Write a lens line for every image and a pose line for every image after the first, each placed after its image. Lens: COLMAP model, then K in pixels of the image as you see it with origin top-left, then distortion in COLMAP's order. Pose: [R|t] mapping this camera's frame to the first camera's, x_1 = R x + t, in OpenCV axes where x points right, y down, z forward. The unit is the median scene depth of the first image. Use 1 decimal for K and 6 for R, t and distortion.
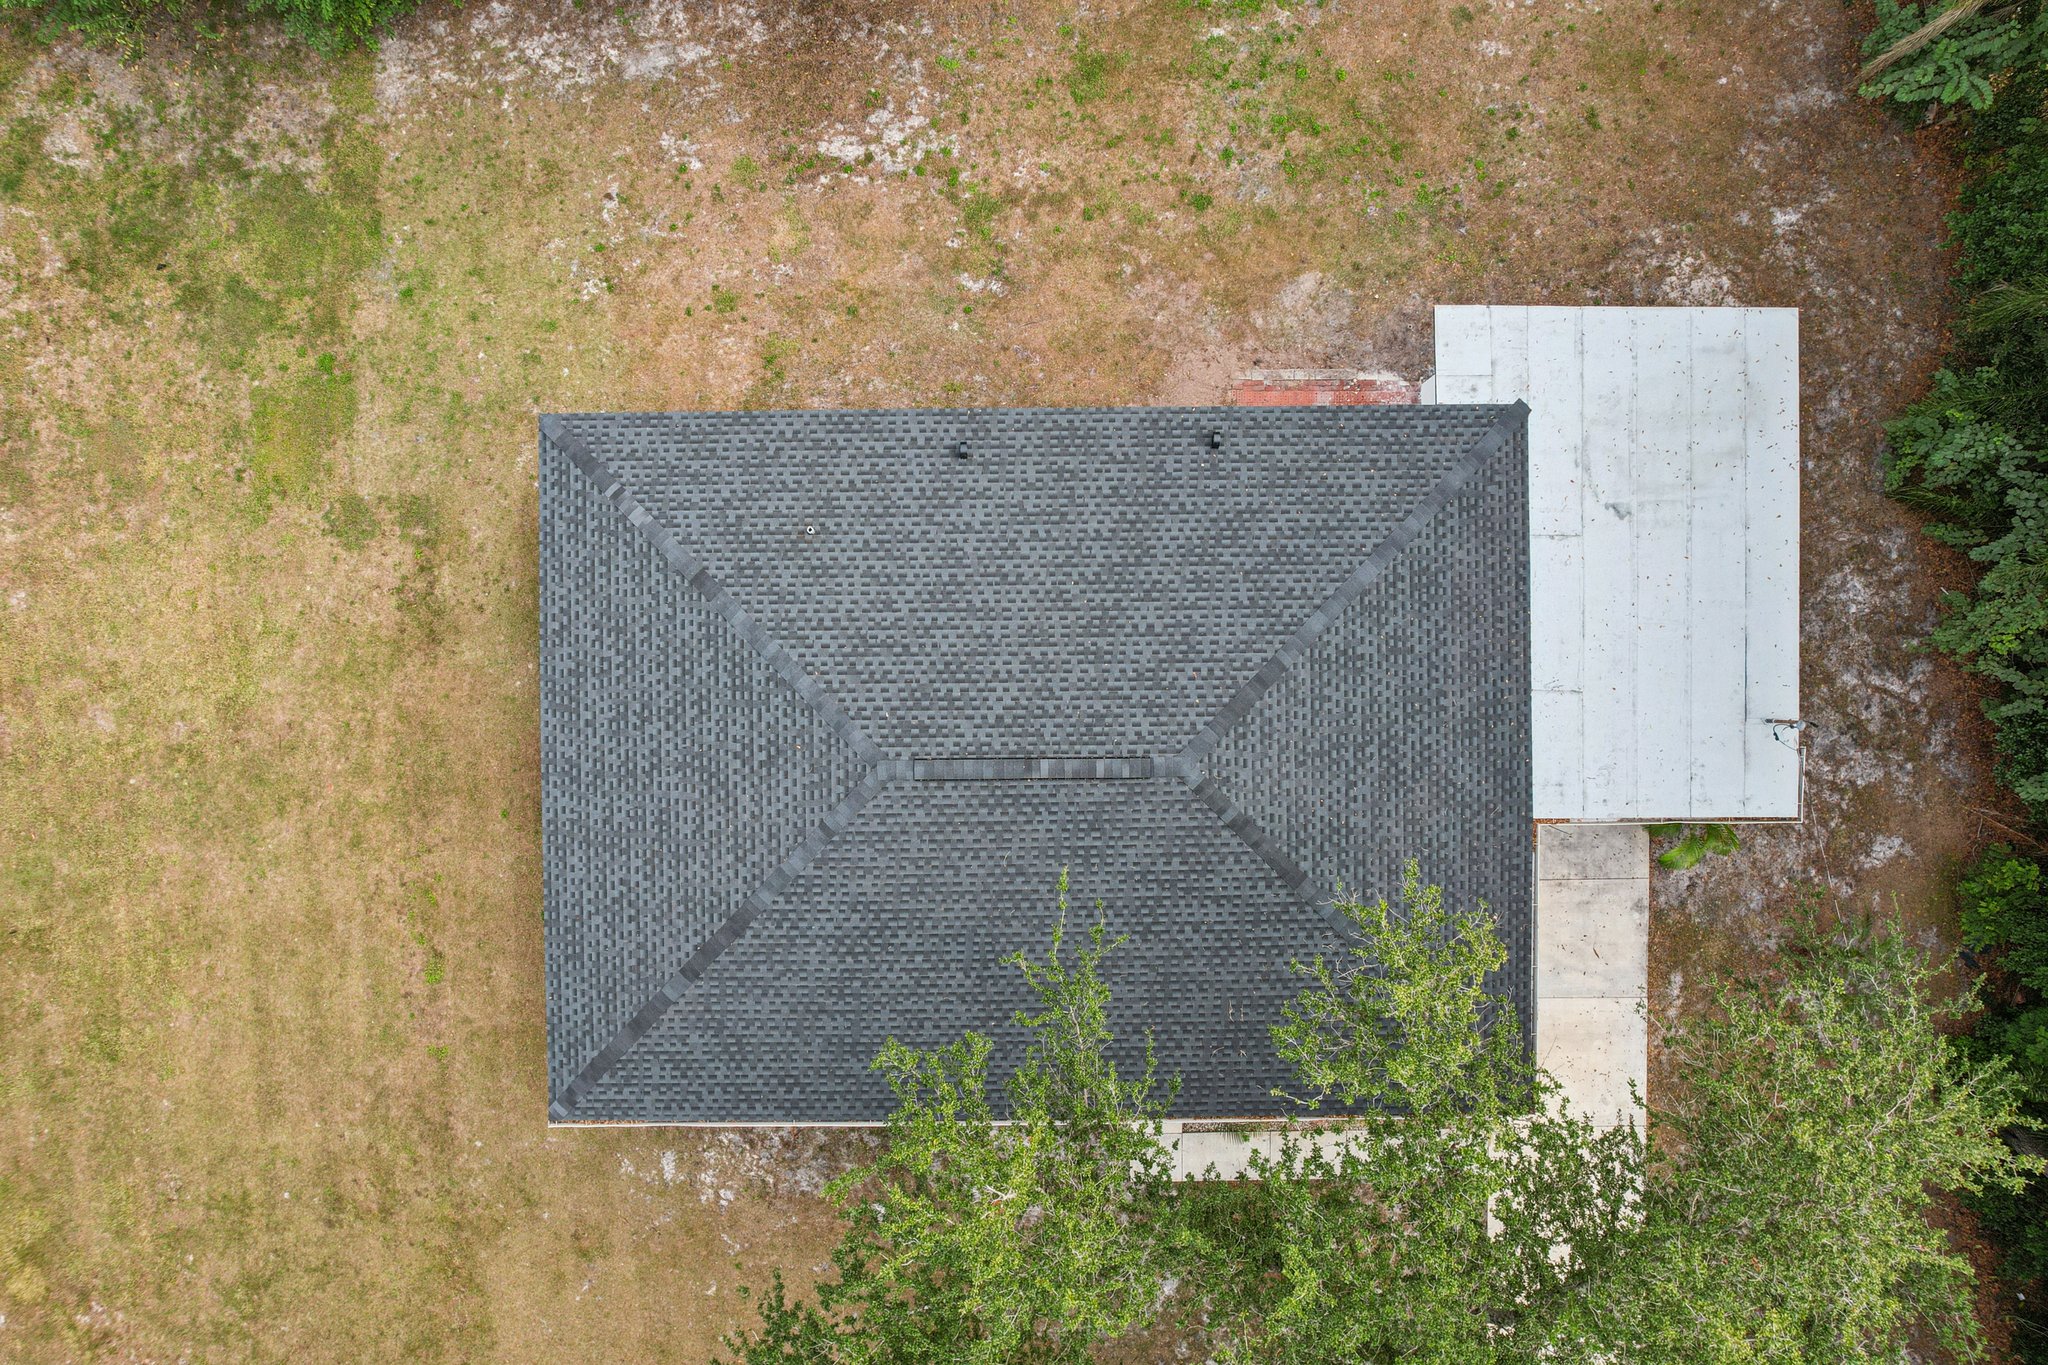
lens RADIAL K [[1339.1, 0, 1024.0], [0, 1339.1, 682.5], [0, 0, 1]] dist [-0.028250, 0.001840]
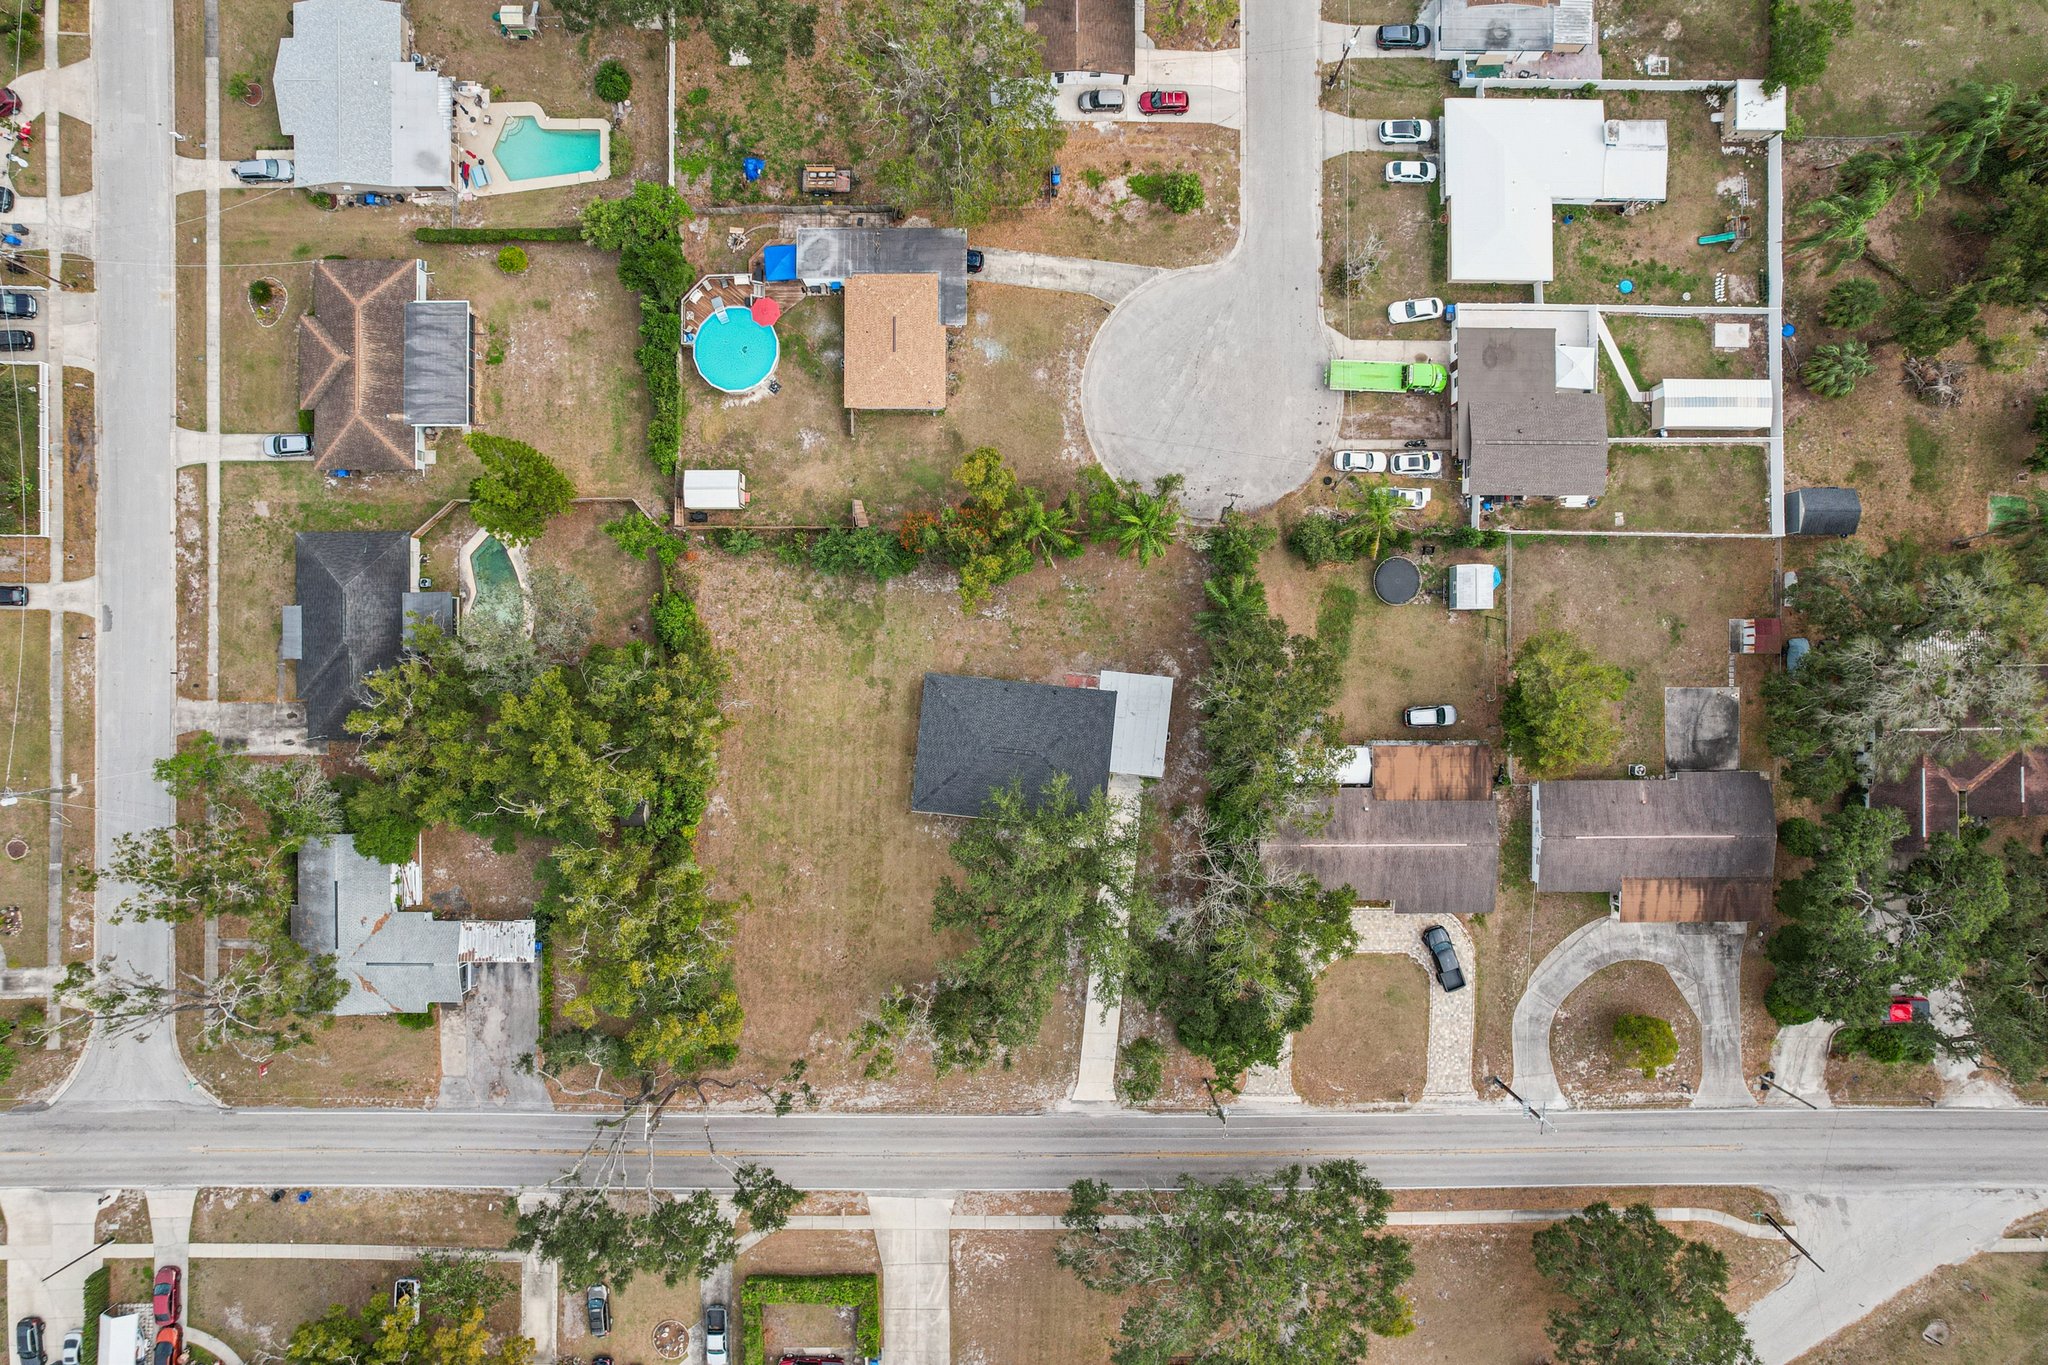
lens RADIAL K [[1339.1, 0, 1024.0], [0, 1339.1, 682.5], [0, 0, 1]] dist [-0.028250, 0.001840]
pose [[0.994219, 0.107006, -0.008812, 0.055654], [-0.106773, 0.994002, 0.023640, -0.284469], [0.011289, -0.022562, 0.999682, -3.594366]]
